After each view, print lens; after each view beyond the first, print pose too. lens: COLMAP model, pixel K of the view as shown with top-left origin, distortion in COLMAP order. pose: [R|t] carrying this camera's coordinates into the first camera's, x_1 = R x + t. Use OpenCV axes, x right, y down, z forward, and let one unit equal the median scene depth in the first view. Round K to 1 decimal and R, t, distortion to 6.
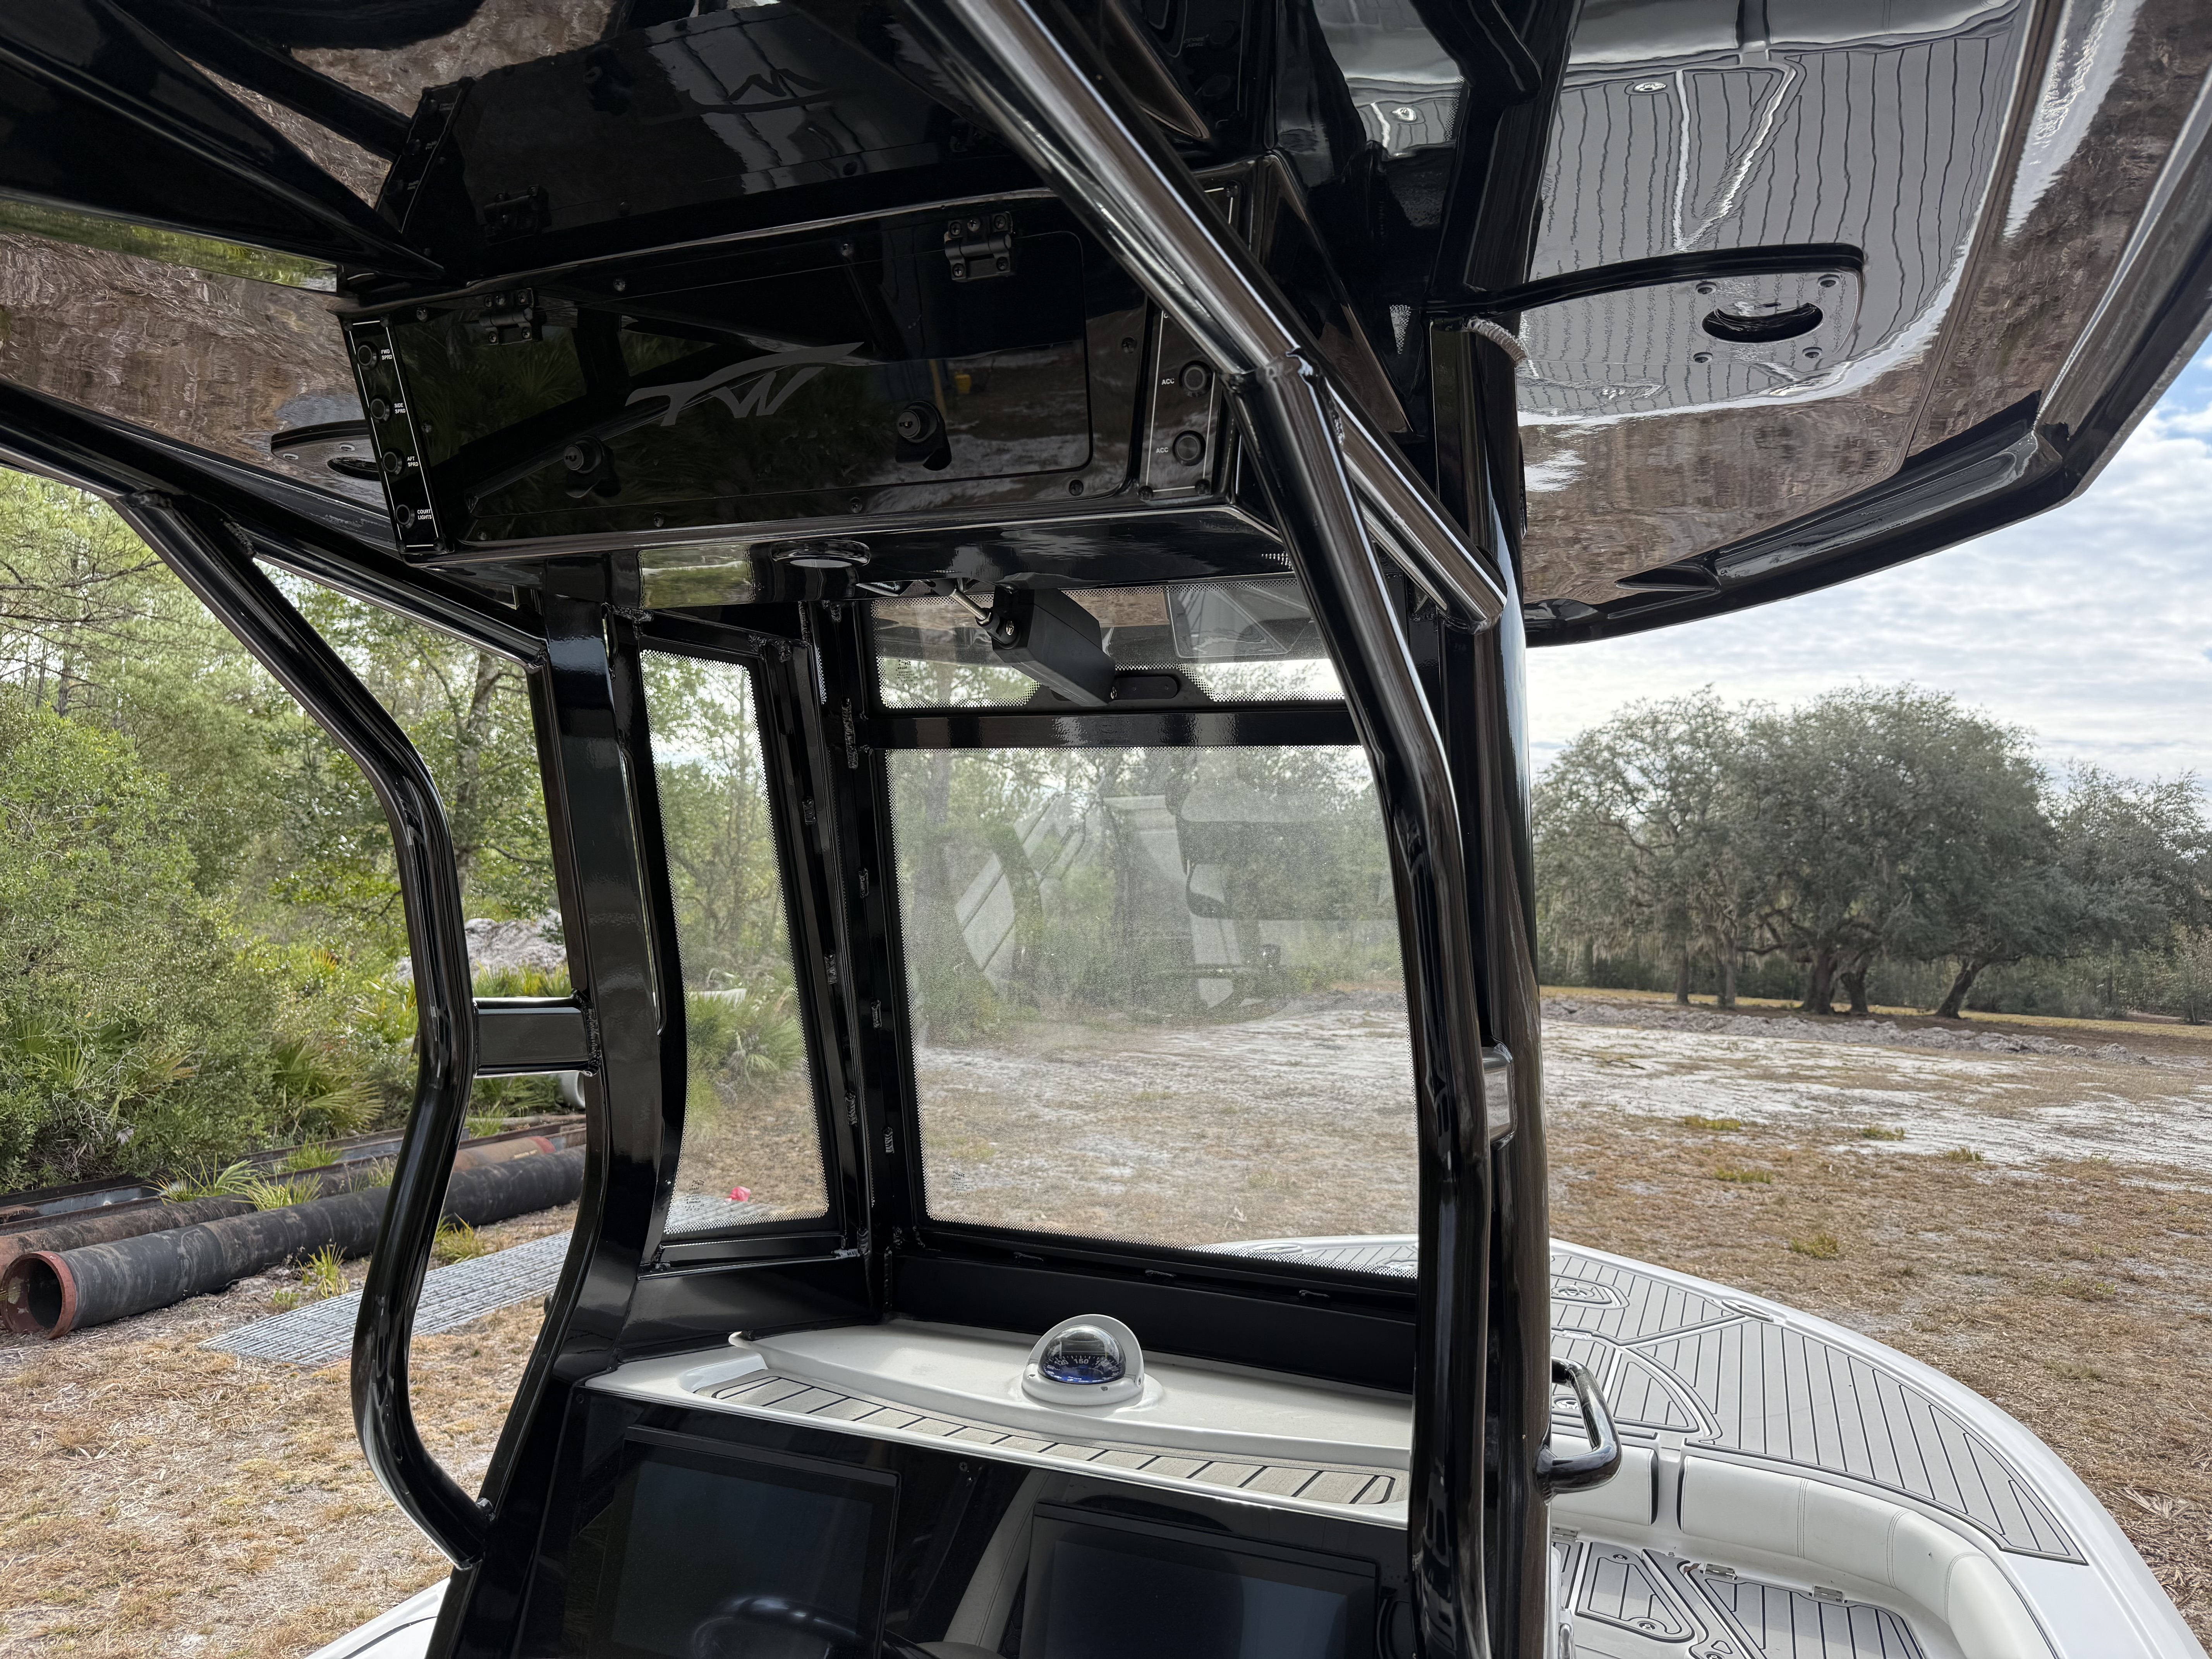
lens RADIAL K [[1564.1, 0, 1106.3], [0, 1564.1, 831.6], [0, 0, 1]] dist [0.013188, -0.020077]
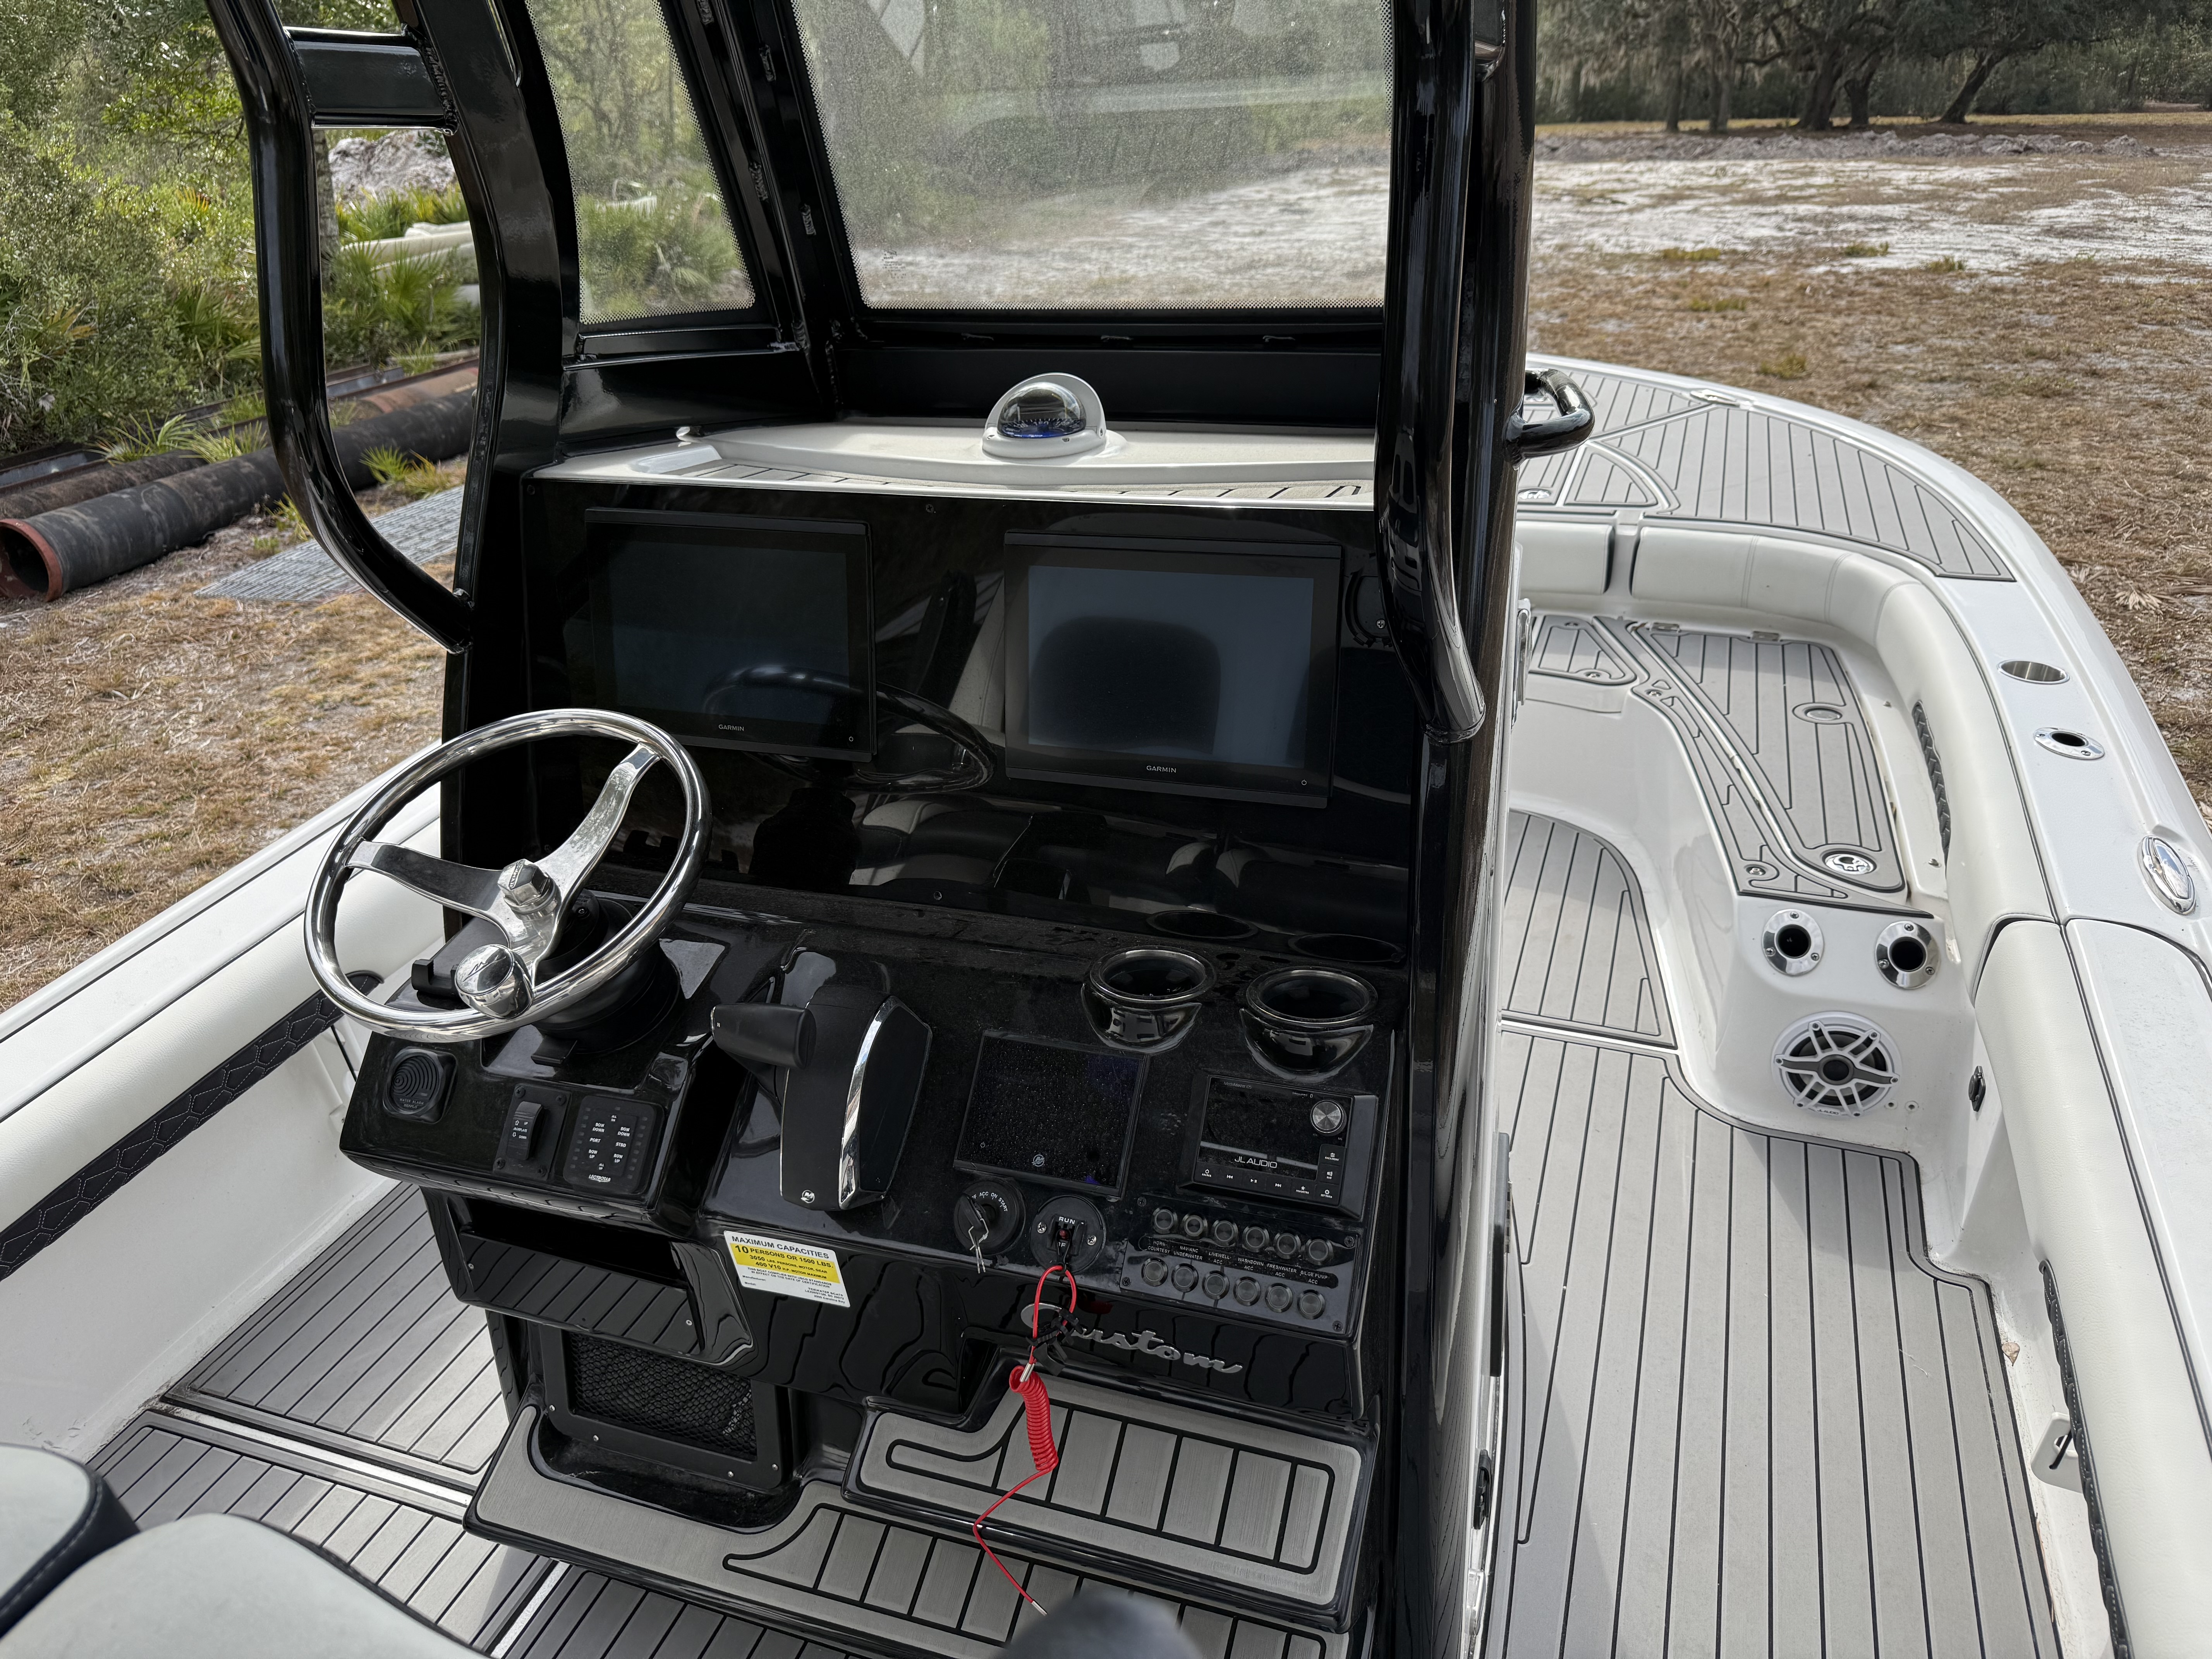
lens RADIAL K [[1564.1, 0, 1105.7], [0, 1564.1, 832.5], [0, 0, 1]] dist [0.013188, -0.020077]
pose [[0.996202, -0.087043, -0.002097, 0.000392], [0.077406, 0.874363, 0.479060, 0.009785], [-0.039865, -0.477403, 0.877780, 0.002327]]
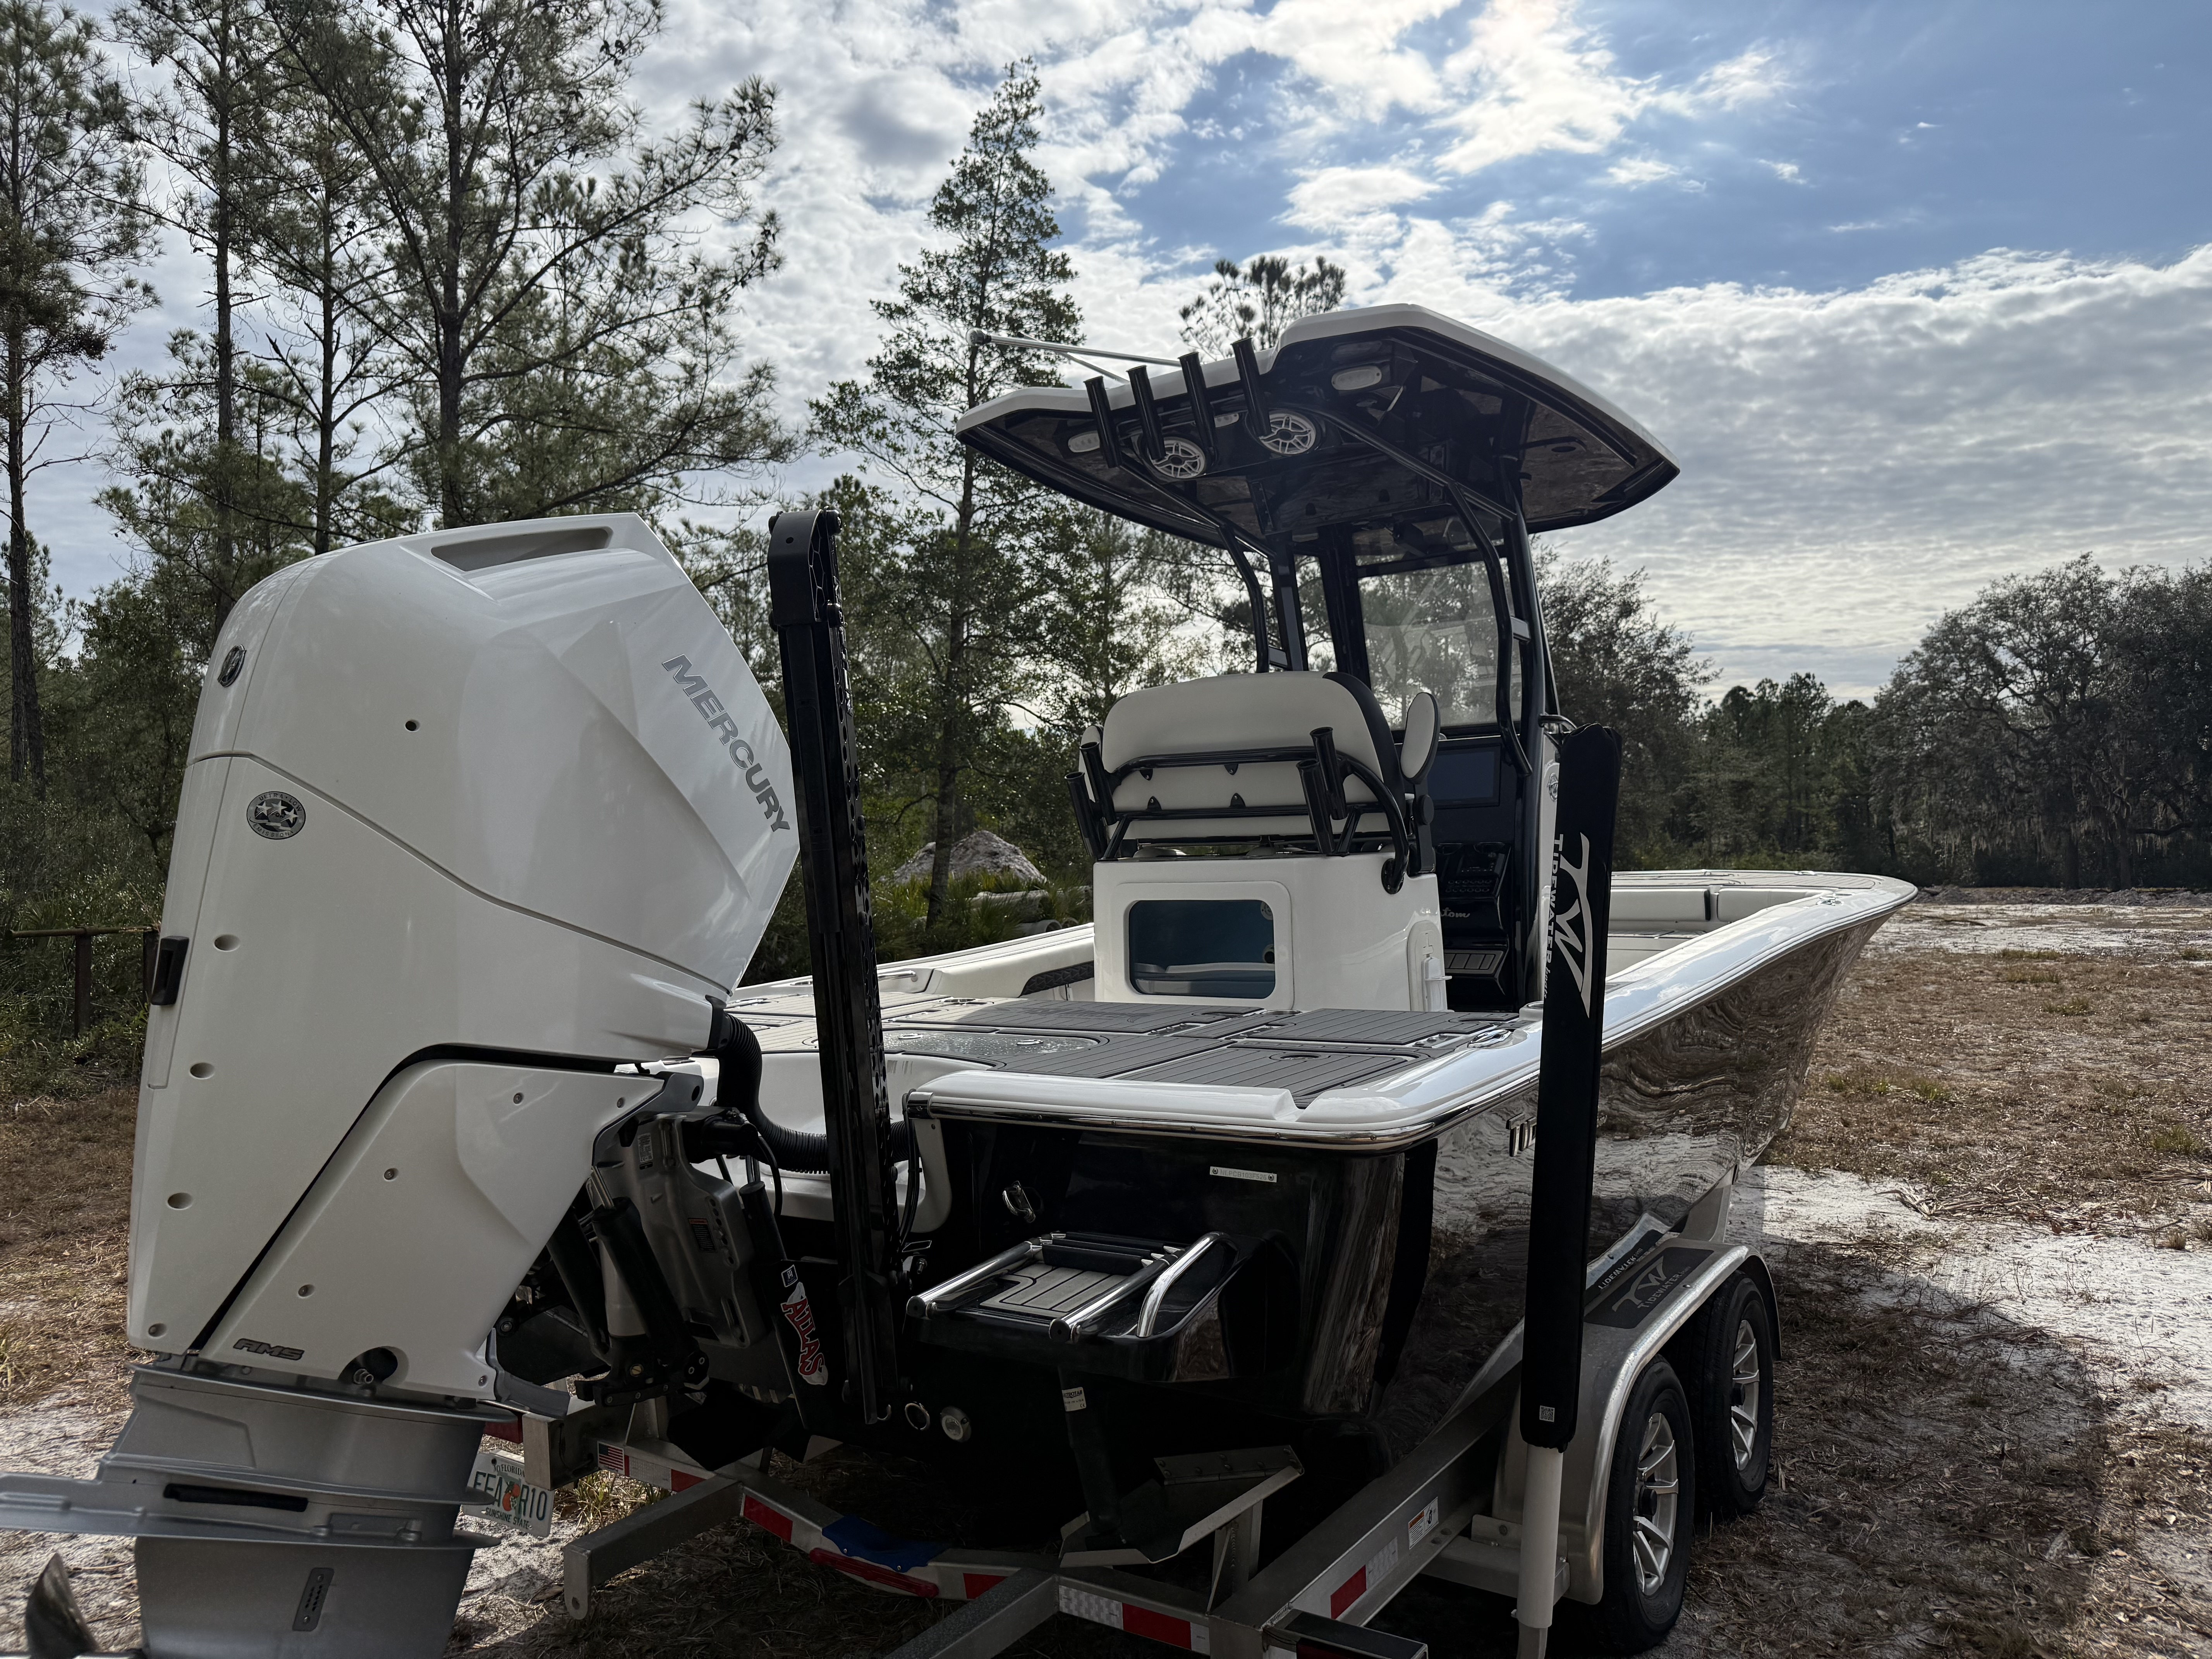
lens RADIAL K [[1564.1, 0, 1120.9], [0, 1564.1, 847.8], [0, 0, 1]] dist [0.013188, -0.020077]
pose [[0.976401, -0.057454, -0.208183, 0.000465], [0.066608, 0.997084, 0.037229, 0.037365], [0.205437, -0.050217, 0.977381, -0.245635]]
